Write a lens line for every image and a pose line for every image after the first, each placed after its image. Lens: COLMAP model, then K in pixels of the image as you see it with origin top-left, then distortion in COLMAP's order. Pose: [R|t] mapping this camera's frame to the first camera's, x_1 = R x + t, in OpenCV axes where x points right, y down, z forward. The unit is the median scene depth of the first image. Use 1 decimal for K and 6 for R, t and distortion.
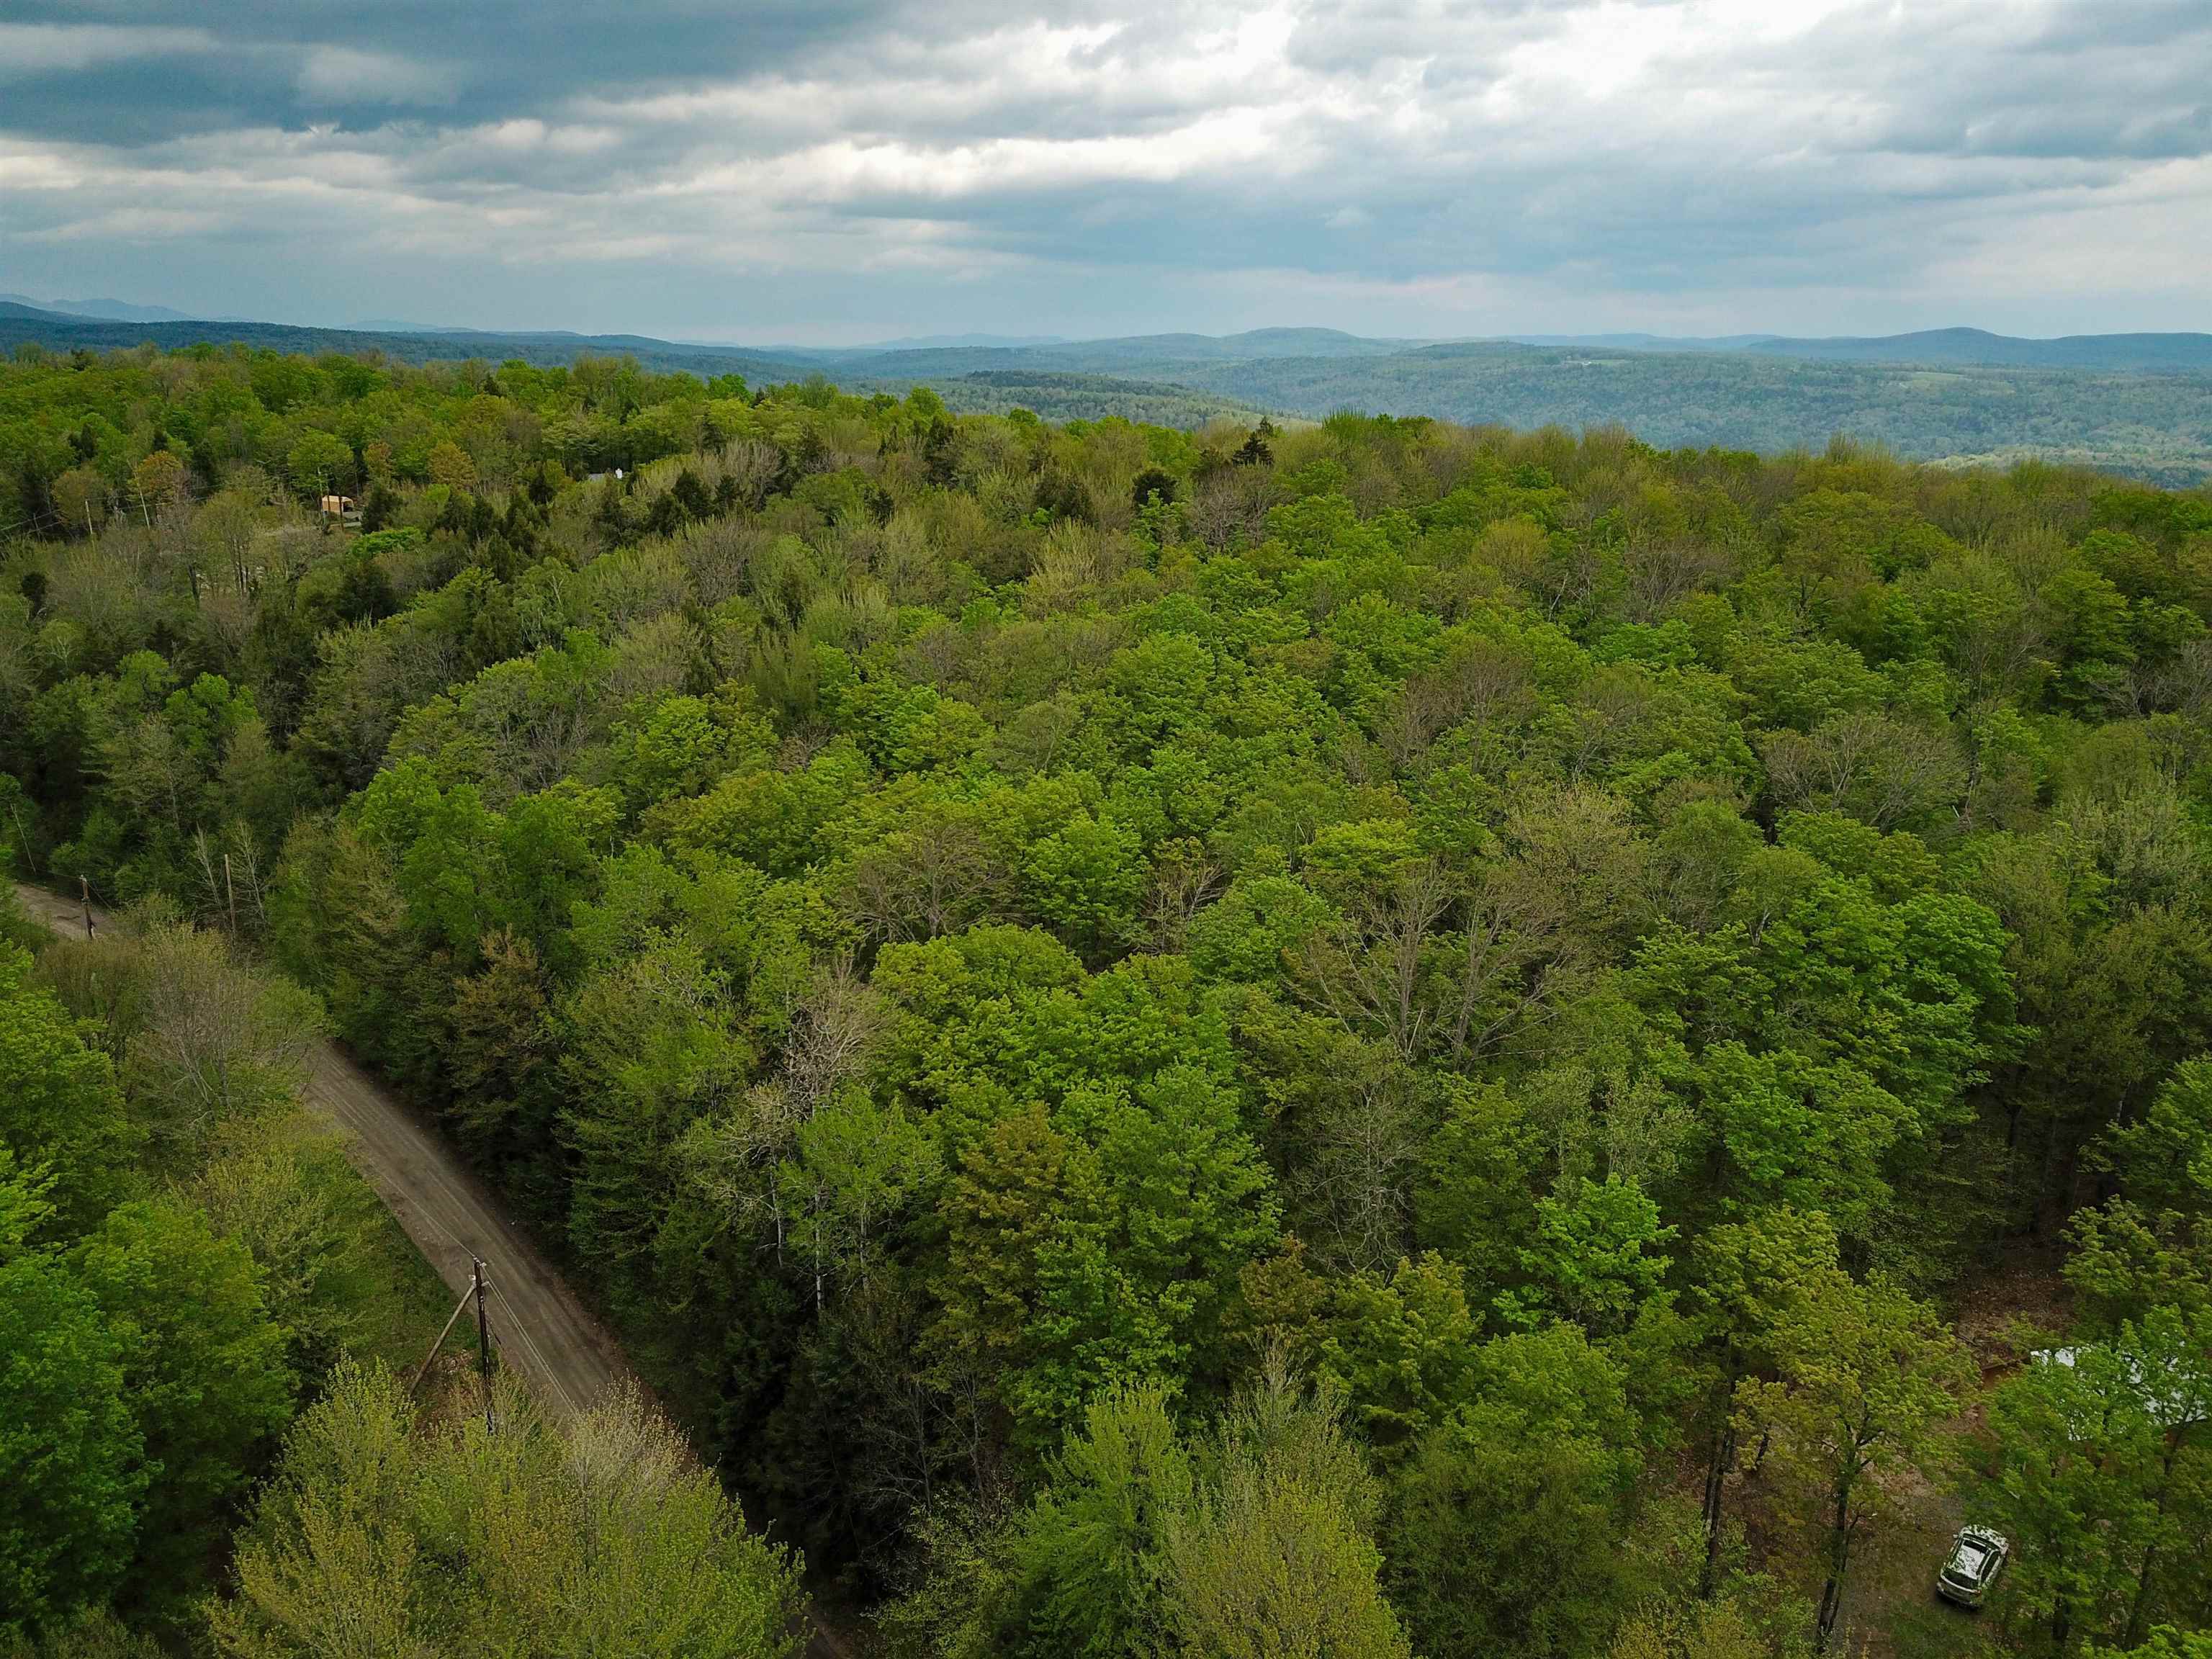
lens RADIAL K [[1699.4, 0, 1125.3], [0, 1699.4, 819.3], [0, 0, 1]] dist [0.004347, -0.002498]
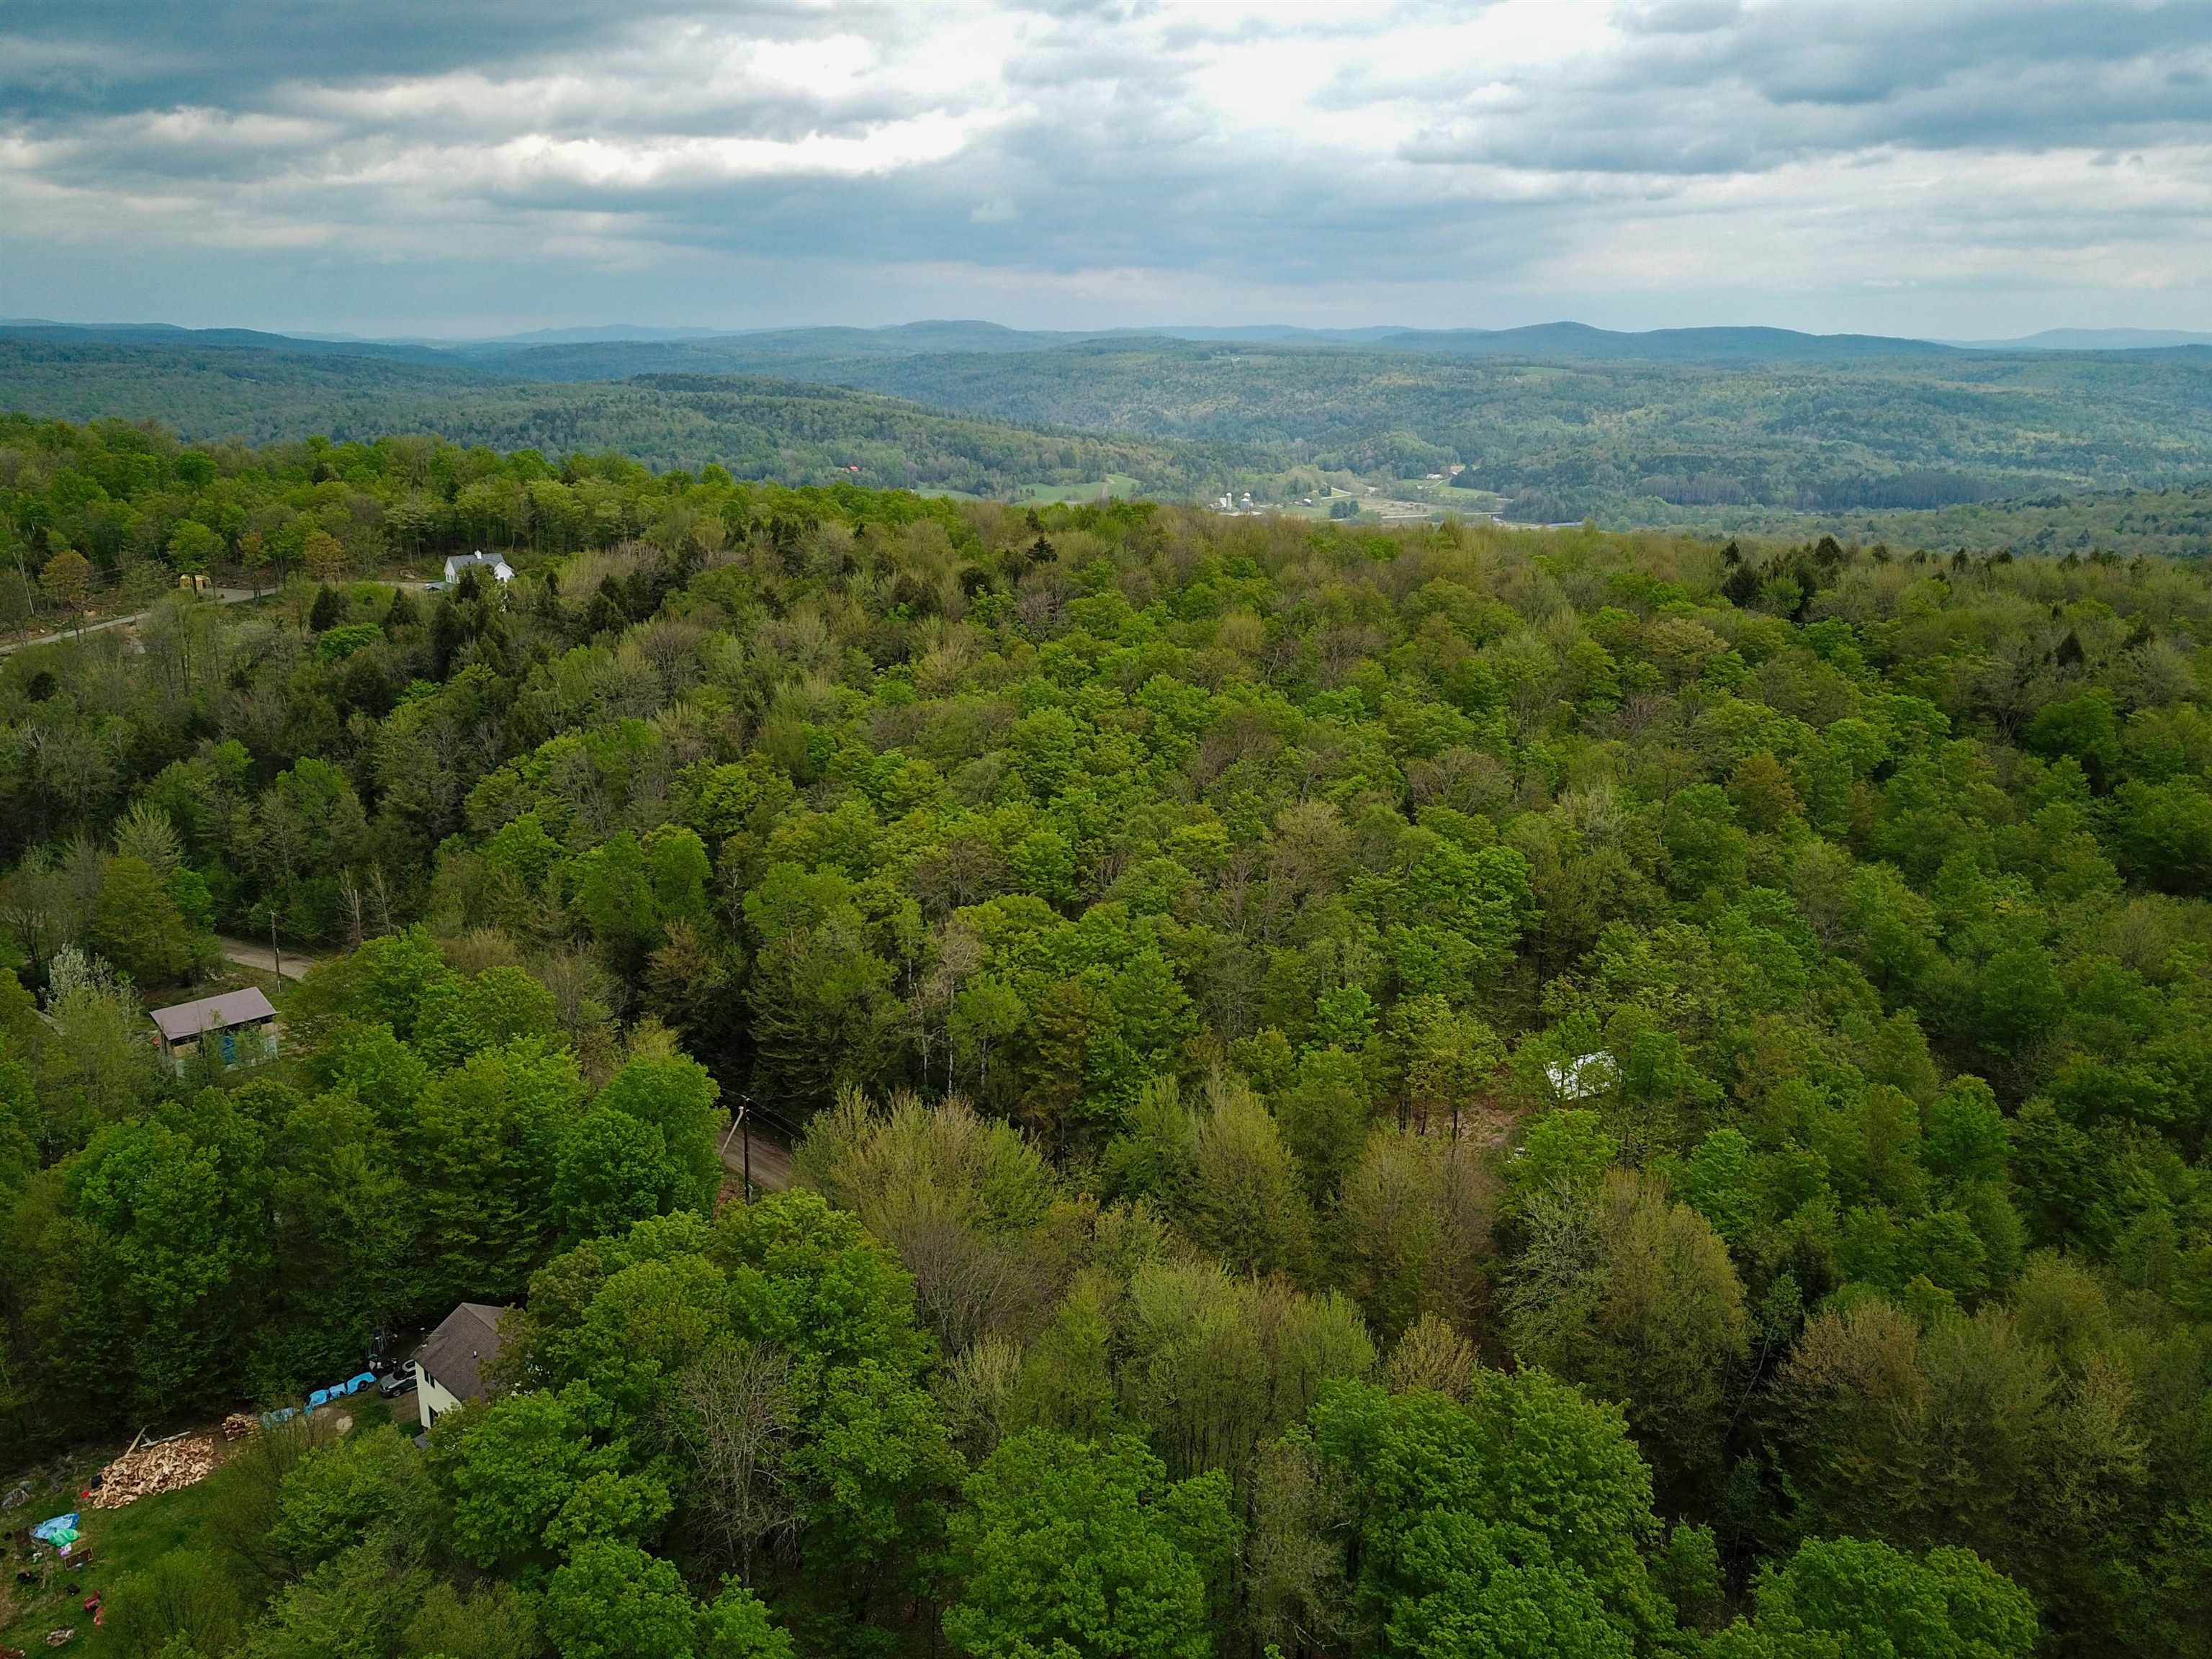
lens RADIAL K [[1699.4, 0, 1125.3], [0, 1699.4, 819.3], [0, 0, 1]] dist [0.004347, -0.002498]
pose [[0.980879, -0.055887, 0.186423, -0.243781], [0.054572, 0.998436, 0.012183, -0.027465], [-0.186812, -0.001776, 0.982394, -0.680389]]
